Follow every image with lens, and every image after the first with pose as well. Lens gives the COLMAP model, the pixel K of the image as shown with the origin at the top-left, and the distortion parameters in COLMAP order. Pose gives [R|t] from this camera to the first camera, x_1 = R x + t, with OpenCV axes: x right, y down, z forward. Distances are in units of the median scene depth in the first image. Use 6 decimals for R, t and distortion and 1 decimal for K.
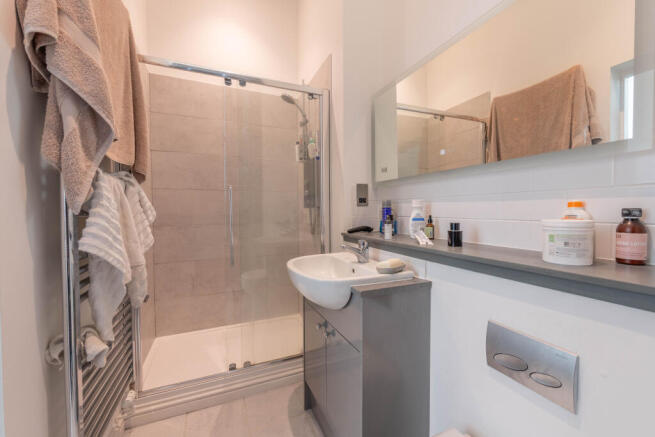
lens RADIAL K [[259.3, 0, 327.5], [0, 259.3, 218.1], [0, 0, 1]] dist [-0.007283, -0.001149]
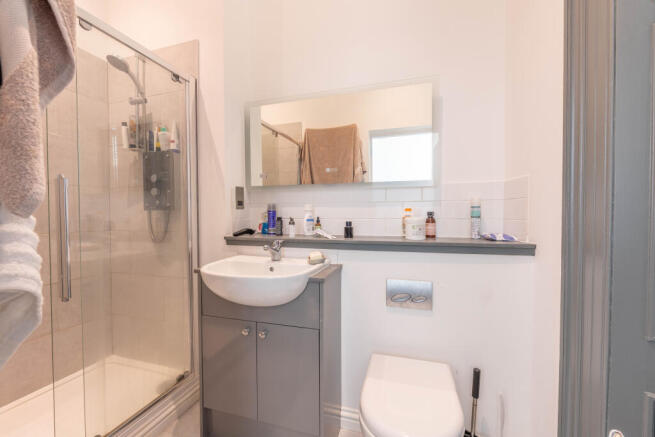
lens RADIAL K [[259.3, 0, 330.2], [0, 259.3, 217.7], [0, 0, 1]] dist [-0.007283, -0.001149]
pose [[0.645940, -0.009585, 0.763328, -0.416956], [0.022657, 0.999721, -0.006619, 0.002093], [-0.763052, 0.021571, 0.645977, 0.089161]]
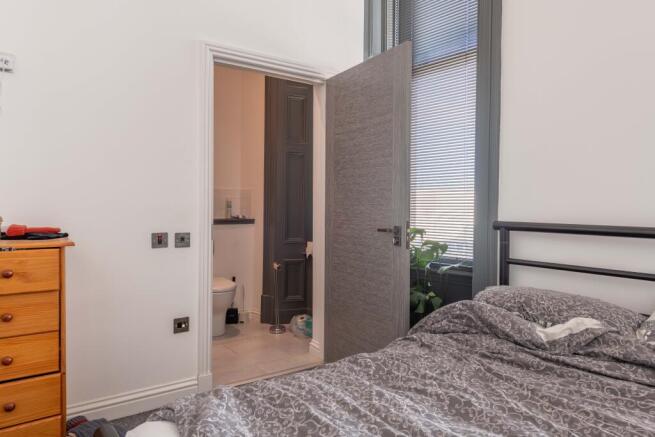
lens RADIAL K [[434.0, 0, 328.8], [0, 434.0, 214.0], [0, 0, 1]] dist [0.003516, 0.000354]
pose [[-0.216282, -0.007075, 0.976305, -2.210833], [0.016314, 0.999808, 0.010860, 0.027581], [-0.976195, 0.018276, -0.216125, 0.242117]]
